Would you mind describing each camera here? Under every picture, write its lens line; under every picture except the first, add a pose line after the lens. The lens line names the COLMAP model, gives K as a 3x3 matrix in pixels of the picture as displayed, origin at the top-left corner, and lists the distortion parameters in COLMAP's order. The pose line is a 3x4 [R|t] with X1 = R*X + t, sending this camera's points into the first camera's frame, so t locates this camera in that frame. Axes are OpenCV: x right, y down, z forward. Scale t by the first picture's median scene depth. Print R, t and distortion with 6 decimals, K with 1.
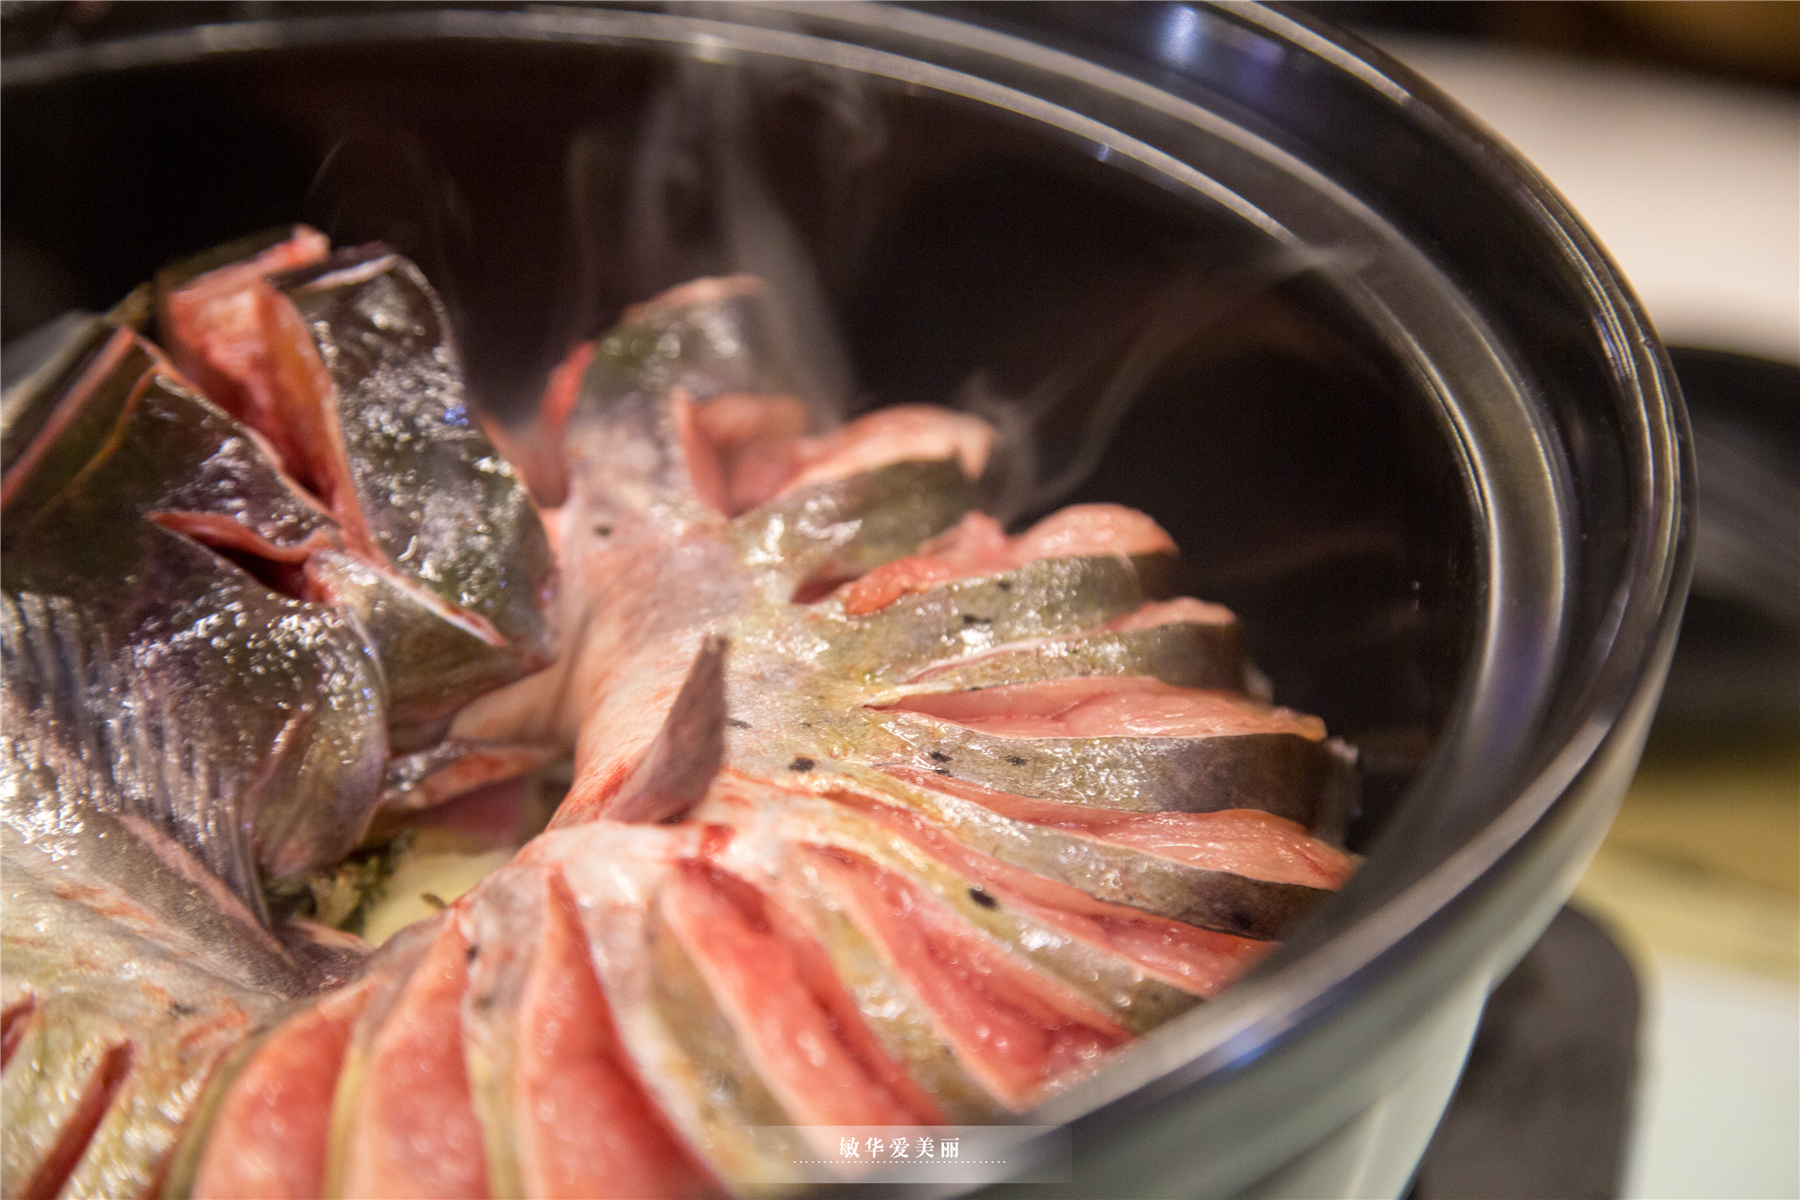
lens RADIAL K [[5513.9, 0, 896.9], [0, 5513.9, 592.2], [0, 0, 1]] dist [0.639686, 0.000000]
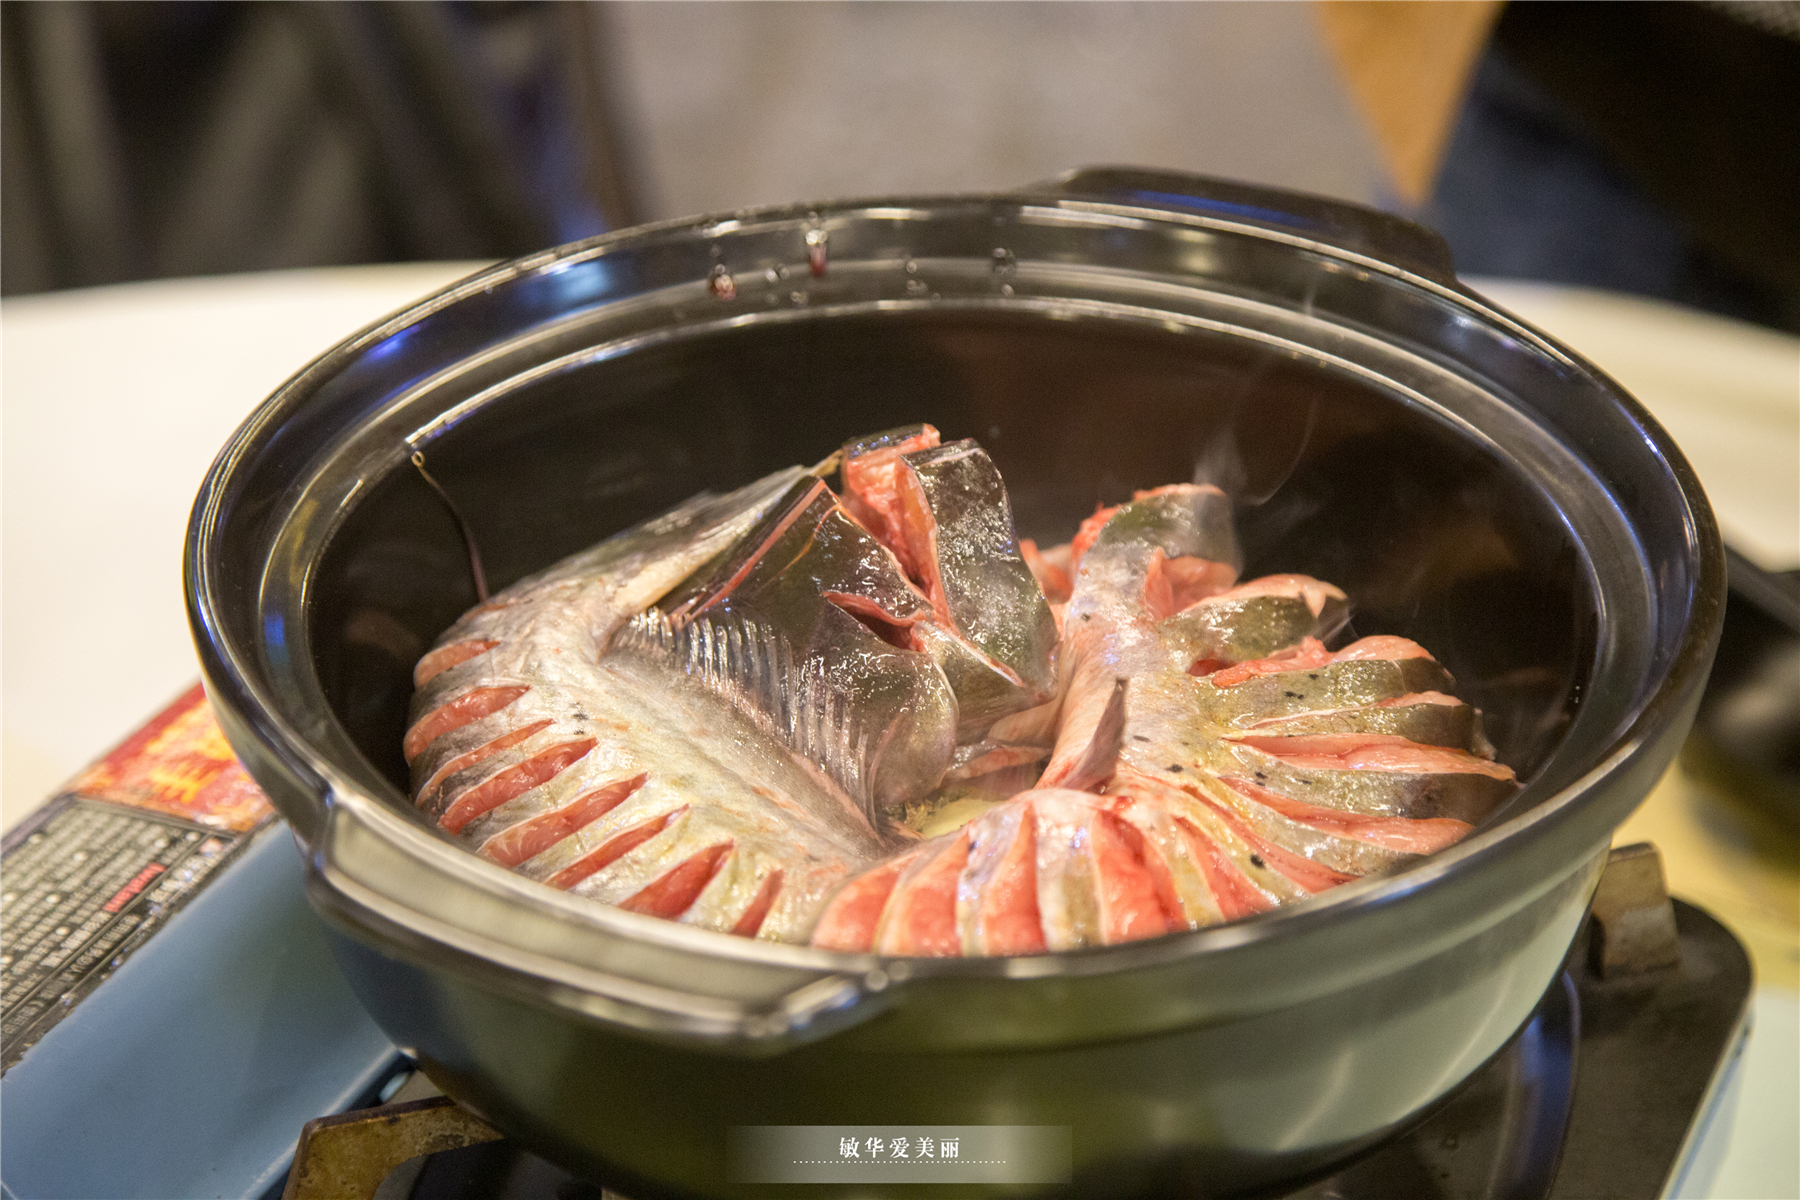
lens RADIAL K [[4405.0, 0, 904.5], [0, 4405.0, 584.7], [0, 0, 1]] dist [0.517872, 0.000000]
pose [[0.989970, 0.078360, -0.117552, 0.048617], [-0.079762, 0.996787, -0.007271, -0.008513], [0.116604, 0.016574, 0.993040, -0.334390]]
